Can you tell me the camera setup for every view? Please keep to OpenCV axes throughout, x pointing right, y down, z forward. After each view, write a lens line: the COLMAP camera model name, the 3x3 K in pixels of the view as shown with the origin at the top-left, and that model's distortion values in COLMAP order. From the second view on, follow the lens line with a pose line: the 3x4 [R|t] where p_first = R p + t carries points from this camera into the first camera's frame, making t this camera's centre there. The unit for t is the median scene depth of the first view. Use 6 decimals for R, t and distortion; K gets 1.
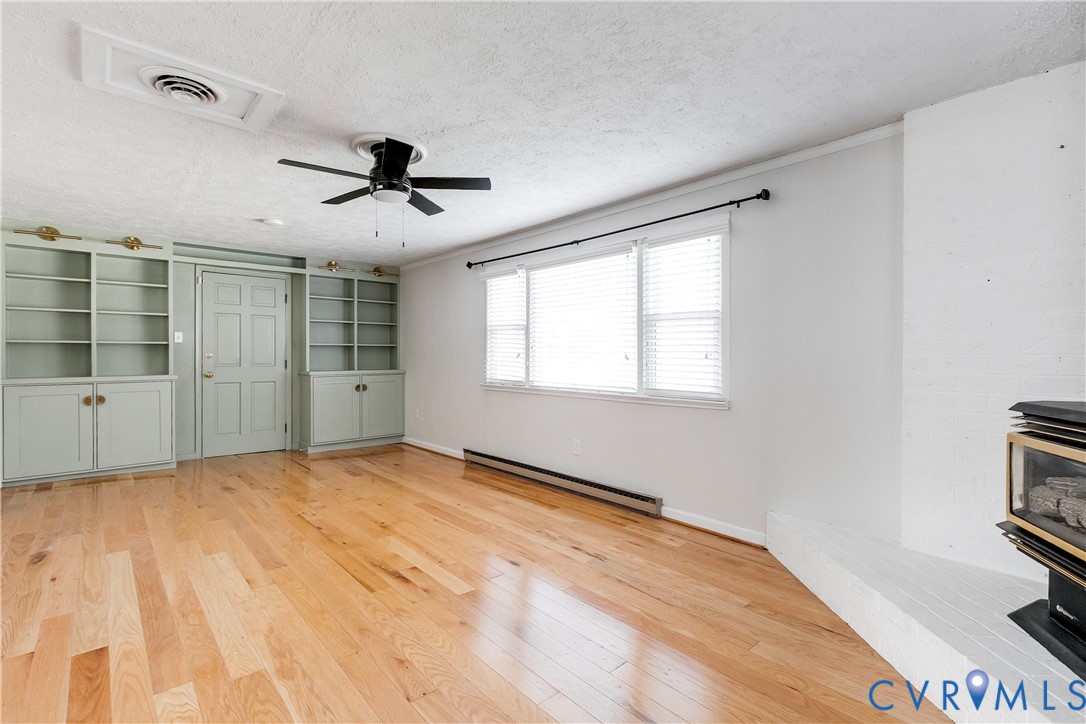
lens RADIAL K [[496.8, 0, 548.5], [0, 496.8, 359.8], [0, 0, 1]] dist [0.004242, 0.000599]
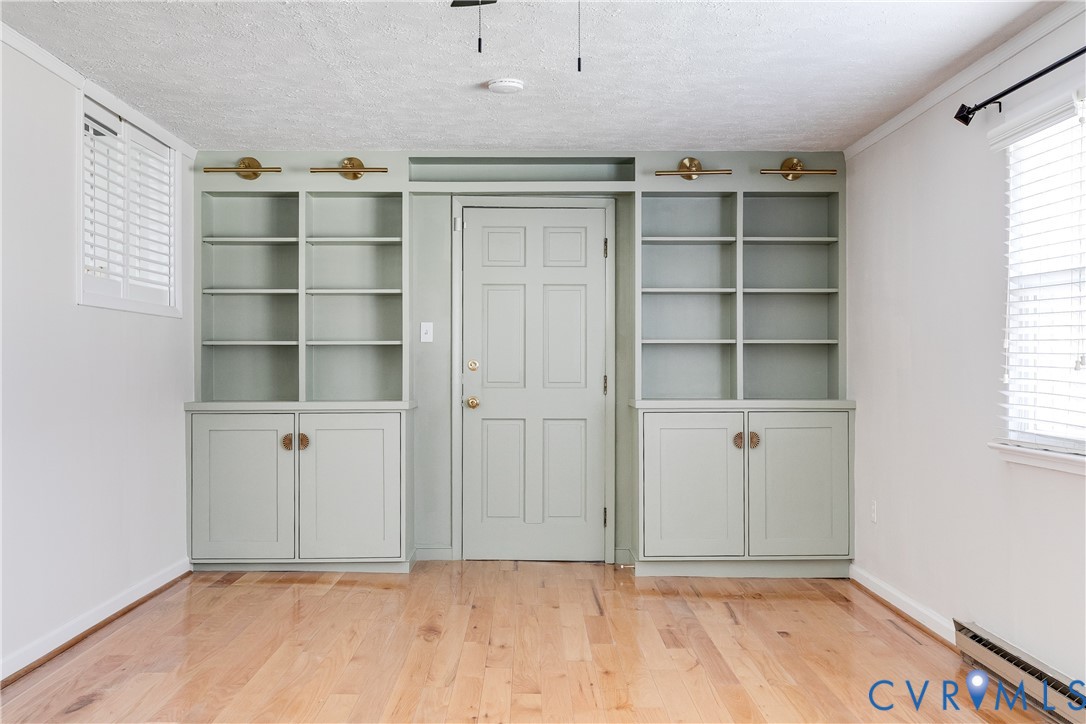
lens RADIAL K [[1066.1, 0, 542.0], [0, 1066.1, 367.7], [0, 0, 1]] dist [0.023484, 0.000000]
pose [[0.750549, -0.000883, -0.660814, 0.129172], [-0.005908, 0.999950, -0.008046, 0.002242], [0.660788, 0.009943, 0.750506, 0.221536]]
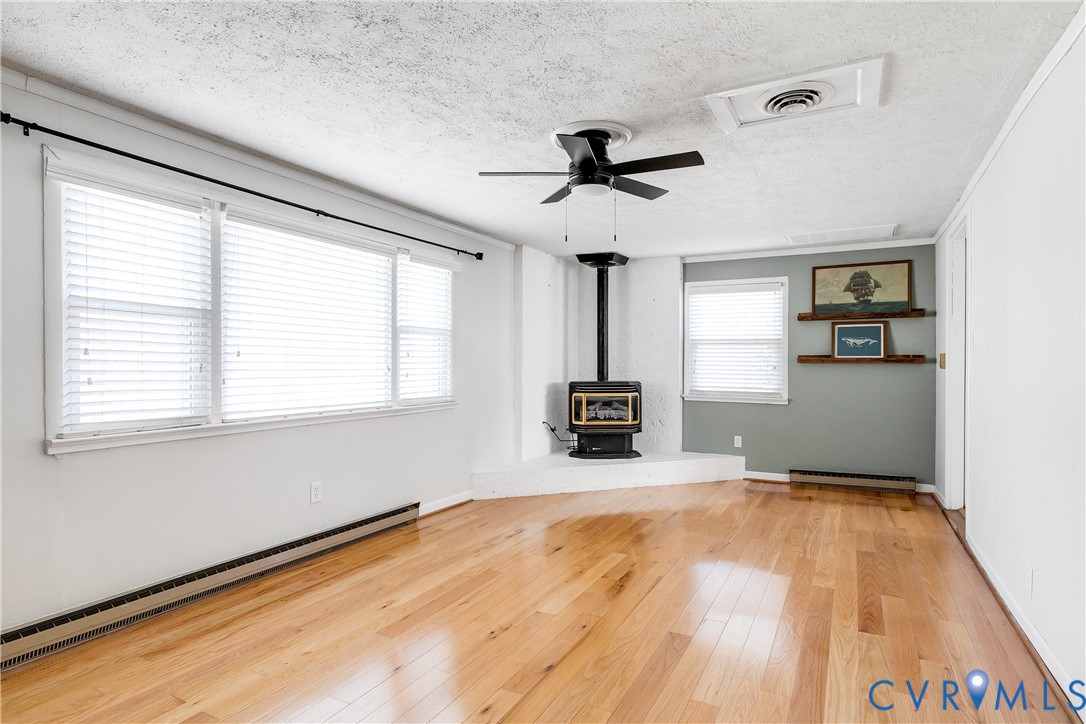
lens RADIAL K [[596.4, 0, 543.0], [0, 596.4, 365.3], [0, 0, 1]] dist [-0.018988, -0.000161]
pose [[-0.348754, -0.001998, 0.937212, -0.728598], [0.011749, 0.999910, 0.006504, -0.010023], [-0.937141, 0.013280, -0.348699, 0.822615]]
